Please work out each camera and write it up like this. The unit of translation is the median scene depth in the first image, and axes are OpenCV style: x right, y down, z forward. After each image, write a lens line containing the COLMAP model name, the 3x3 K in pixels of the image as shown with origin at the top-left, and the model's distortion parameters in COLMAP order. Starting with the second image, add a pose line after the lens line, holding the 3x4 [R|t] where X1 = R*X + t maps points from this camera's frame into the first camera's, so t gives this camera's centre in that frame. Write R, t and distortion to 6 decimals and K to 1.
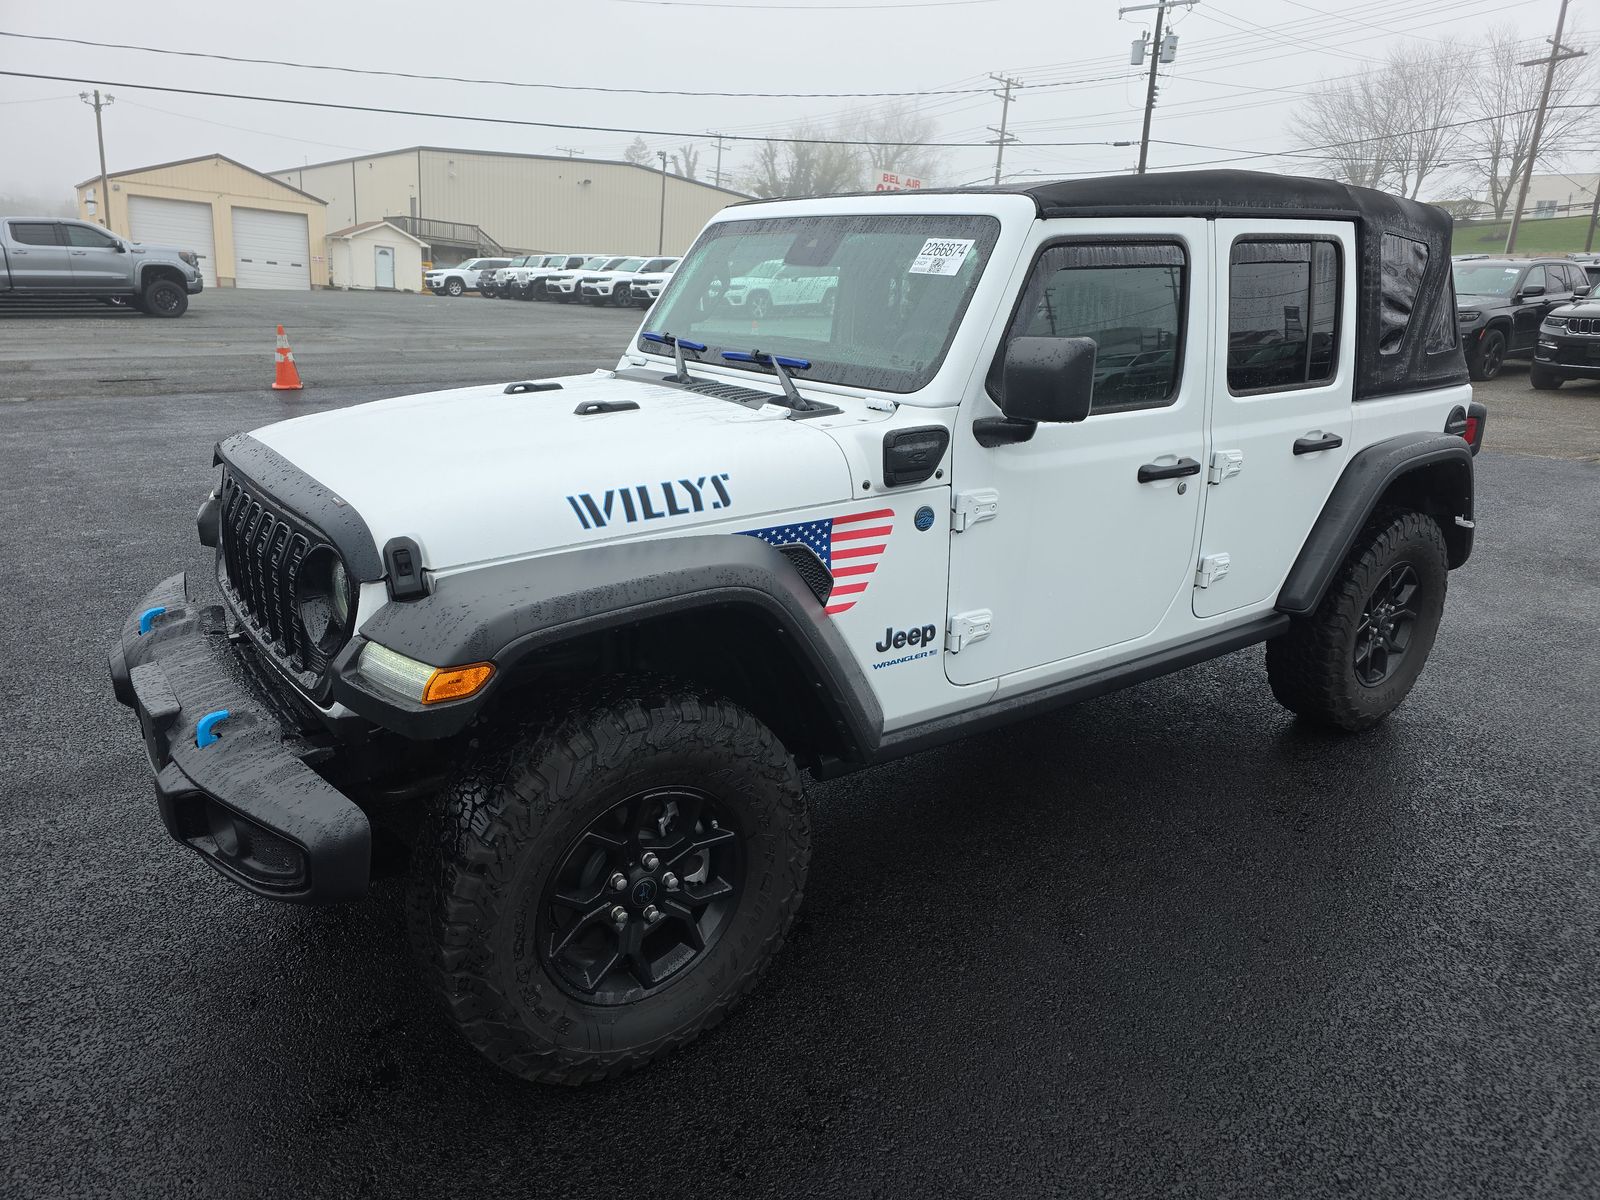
lens RADIAL K [[1075.7, 0, 800.0], [0, 1075.7, 600.0], [0, 0, 1]] dist [0.062429, -0.052575]
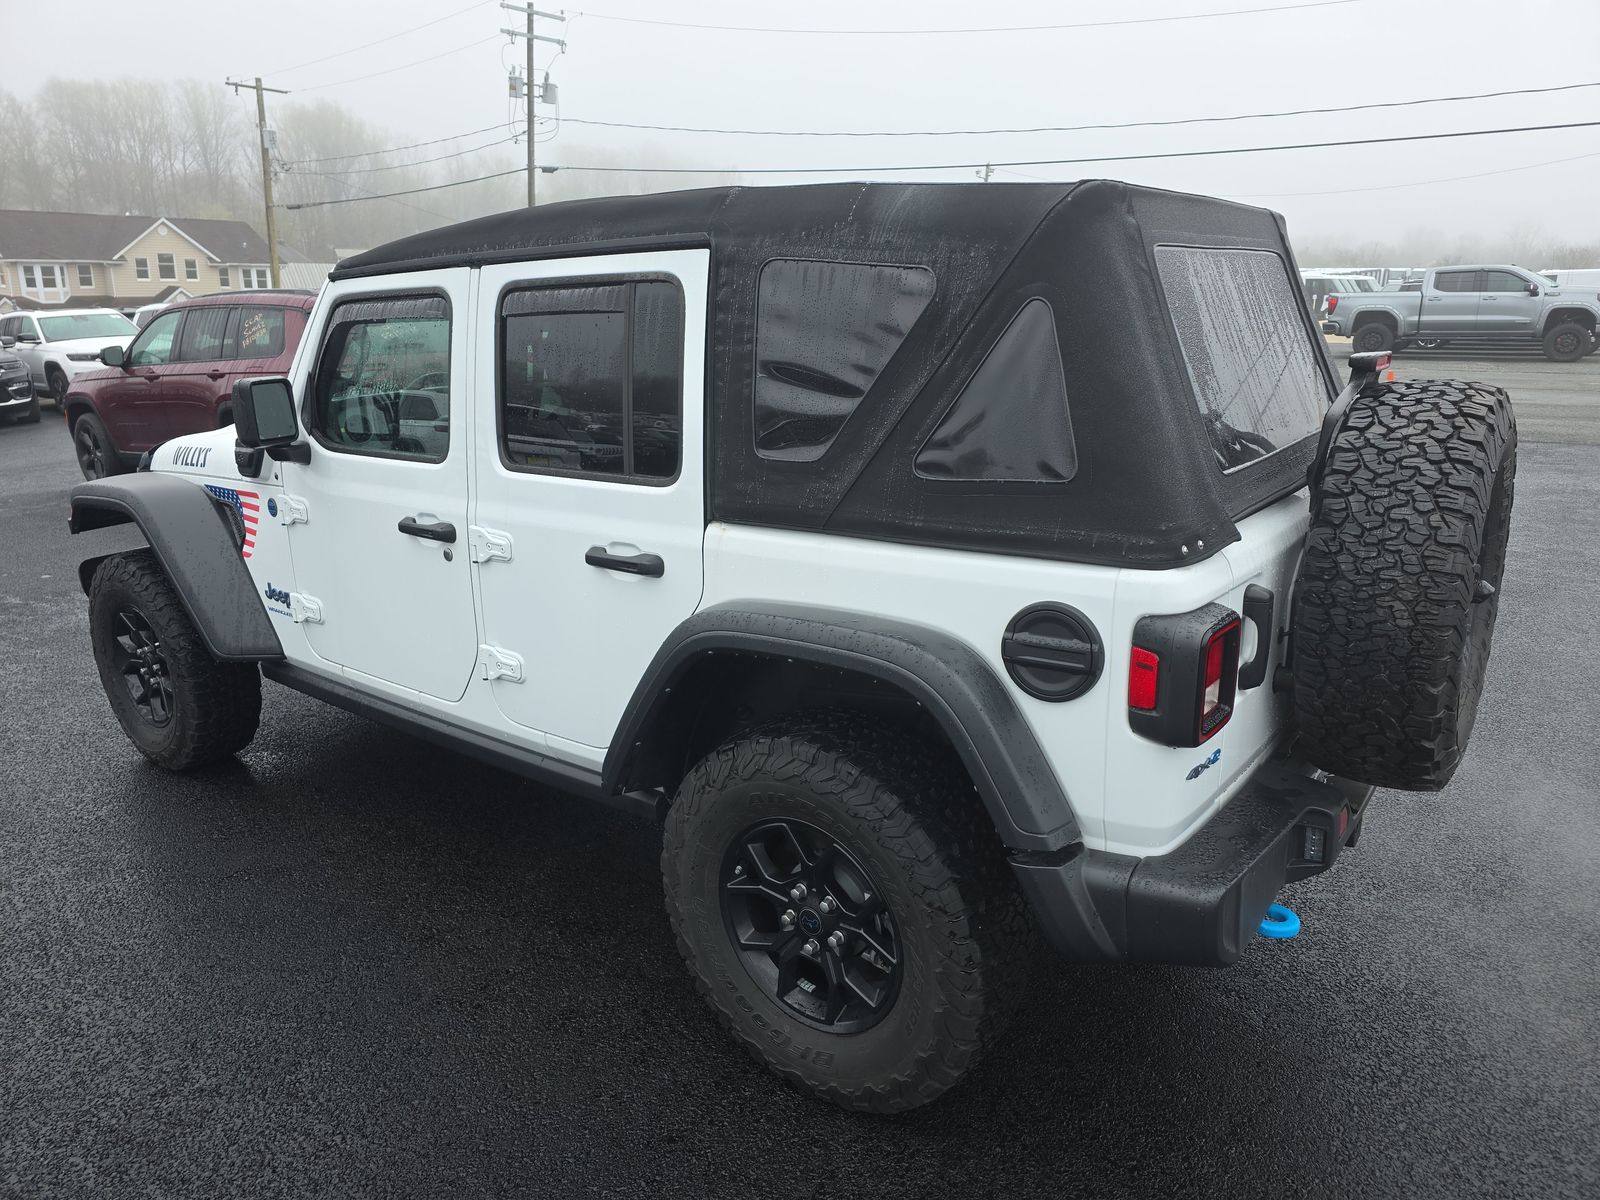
lens RADIAL K [[1075.7, 0, 800.0], [0, 1075.7, 600.0], [0, 0, 1]] dist [0.062429, -0.052575]
pose [[0.279865, 0.231158, -0.931795, 0.226001], [-0.264645, 0.951550, 0.156572, -0.050190], [0.922843, 0.202776, 0.327481, 0.169118]]
